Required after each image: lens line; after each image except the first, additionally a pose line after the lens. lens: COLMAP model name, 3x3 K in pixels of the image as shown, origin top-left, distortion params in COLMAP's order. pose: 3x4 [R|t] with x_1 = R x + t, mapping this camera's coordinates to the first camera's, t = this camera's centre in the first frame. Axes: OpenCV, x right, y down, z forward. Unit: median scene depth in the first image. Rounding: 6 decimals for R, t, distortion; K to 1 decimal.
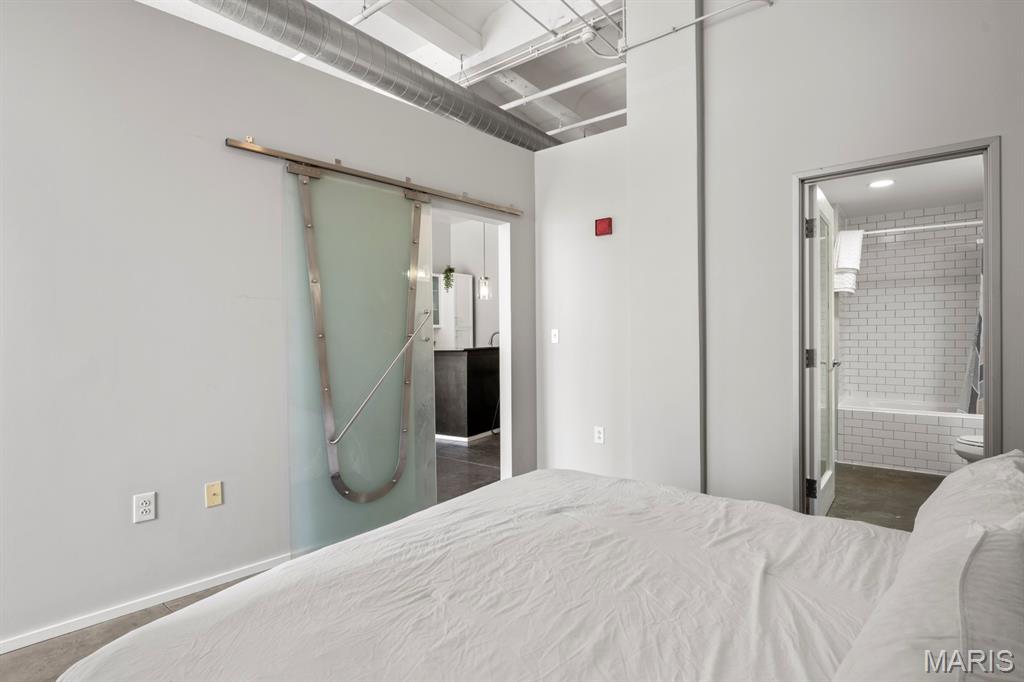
lens RADIAL K [[500.2, 0, 512.0], [0, 500.2, 347.4], [0, 0, 1]] dist [-0.003273, -0.002038]
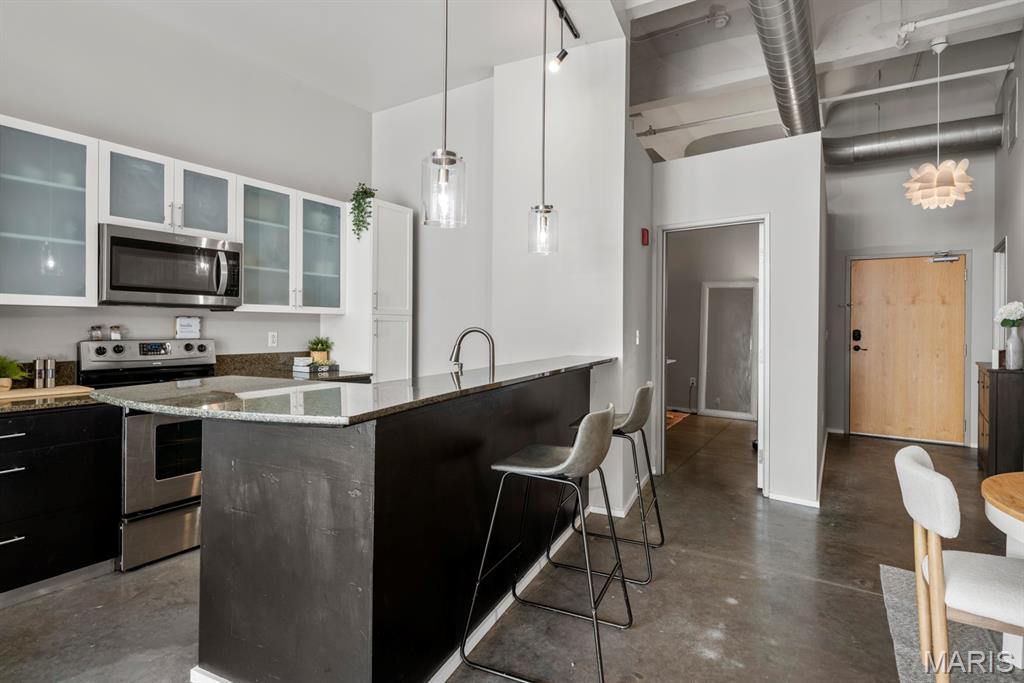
lens RADIAL K [[519.4, 0, 501.9], [0, 519.4, 328.4], [0, 0, 1]] dist [-0.000343, -0.001614]
pose [[0.996210, 0.020443, 0.084548, -0.034050], [-0.018930, 0.999647, -0.018651, -0.019812], [-0.084899, 0.016980, 0.996245, 0.504103]]
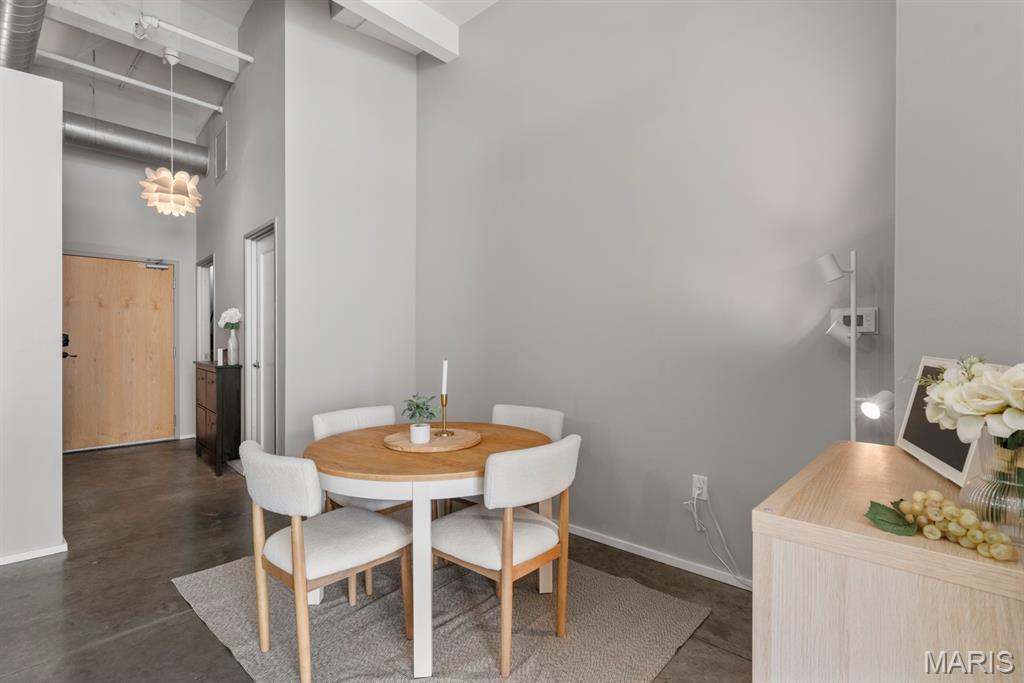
lens RADIAL K [[497.4, 0, 512.7], [0, 497.4, 338.7], [0, 0, 1]] dist [0.003352, 0.001682]
pose [[0.084646, 0.010226, 0.996359, -0.042854], [0.021953, 0.999685, -0.012125, -0.015167], [-0.996169, 0.022900, 0.084395, 0.587984]]
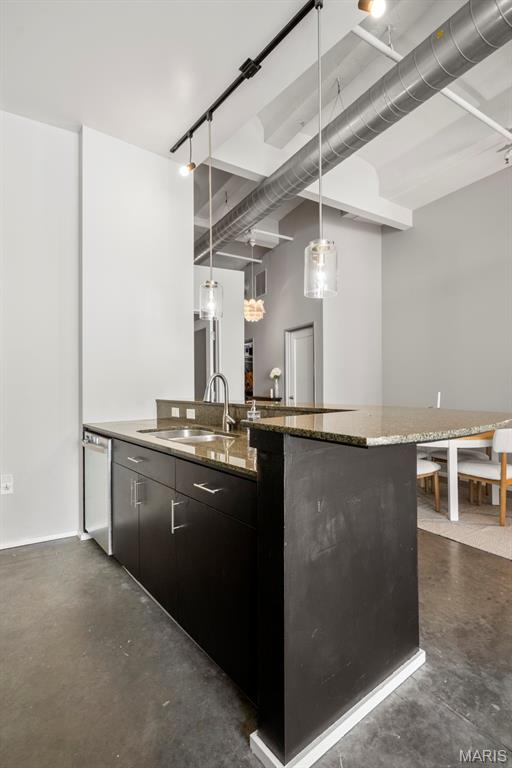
lens RADIAL K [[375.1, 0, 256.0], [0, 375.1, 384.0], [0, 0, 1]] dist [-0.003273, -0.002038]
pose [[0.363311, 0.015526, 0.931538, -0.271534], [0.020142, 0.999497, -0.024515, -0.010037], [-0.931450, 0.027670, 0.362816, 0.696042]]
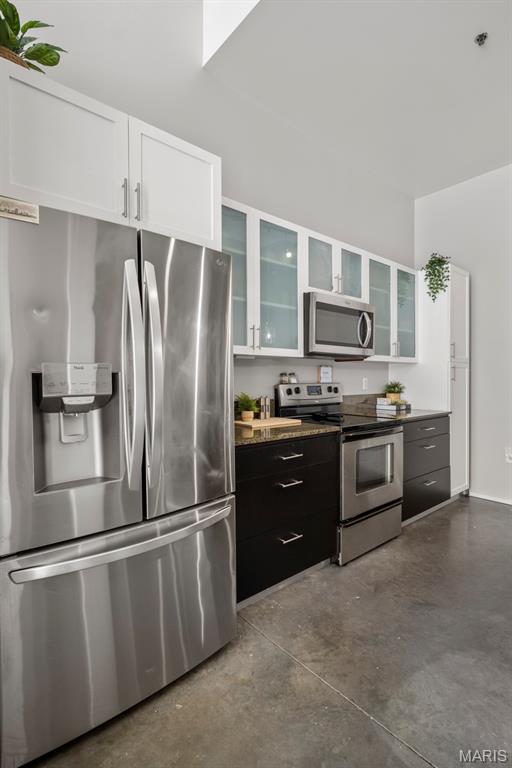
lens RADIAL K [[375.1, 0, 256.0], [0, 375.1, 384.0], [0, 0, 1]] dist [-0.003273, -0.002038]
pose [[0.978871, 0.009778, -0.204244, -0.241122], [-0.011144, 0.999923, -0.005539, -0.010343], [0.204174, 0.007698, 0.978904, 0.545426]]
